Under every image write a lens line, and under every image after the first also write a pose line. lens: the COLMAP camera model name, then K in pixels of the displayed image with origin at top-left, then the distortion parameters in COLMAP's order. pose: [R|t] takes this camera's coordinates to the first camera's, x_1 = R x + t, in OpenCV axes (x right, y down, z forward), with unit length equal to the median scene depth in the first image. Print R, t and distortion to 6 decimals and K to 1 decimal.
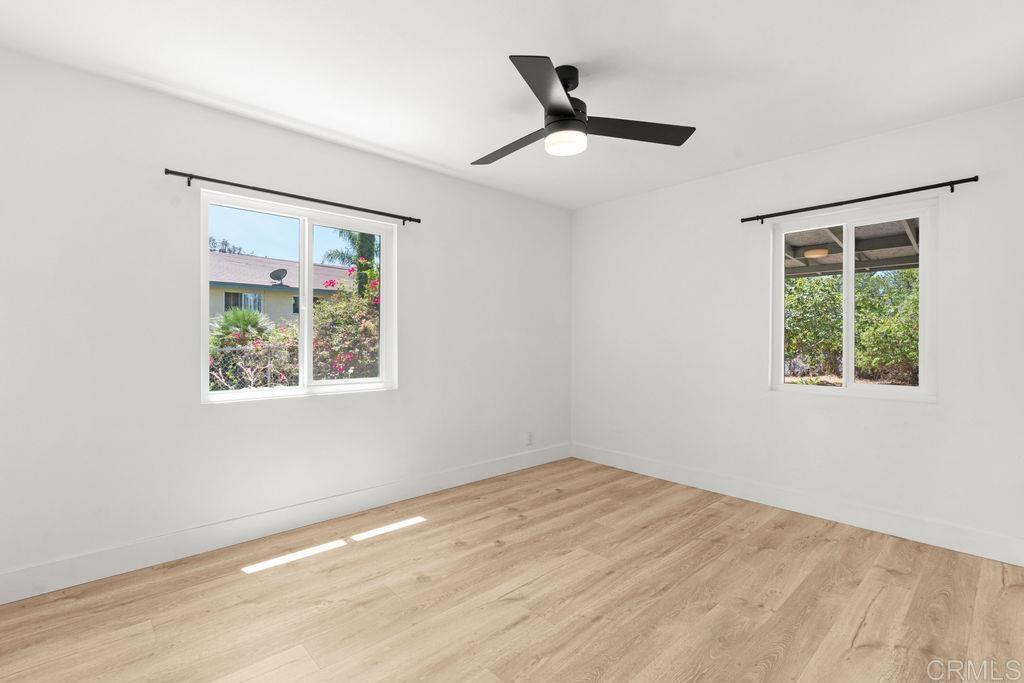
lens RADIAL K [[467.3, 0, 514.9], [0, 467.3, 343.7], [0, 0, 1]] dist [-0.004821, 0.002057]
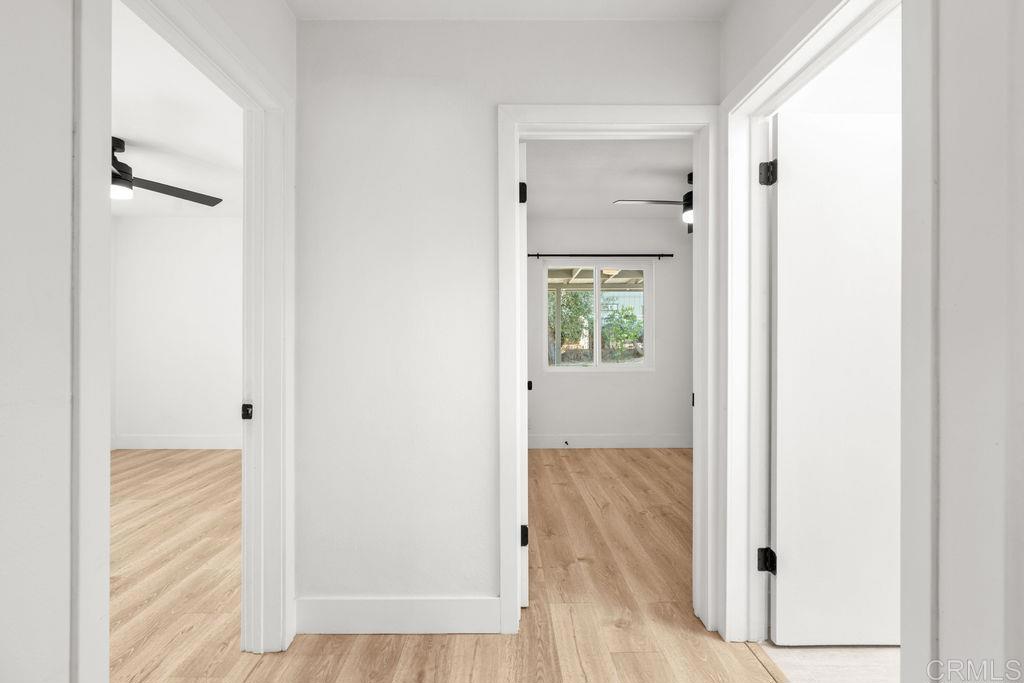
lens RADIAL K [[467.3, 0, 511.4], [0, 467.3, 336.1], [0, 0, 1]] dist [-0.004821, 0.002057]
pose [[0.676589, -0.002154, 0.736358, -0.090235], [0.008649, 0.999950, -0.005022, 0.005296], [-0.736310, 0.009767, 0.676574, -0.653988]]
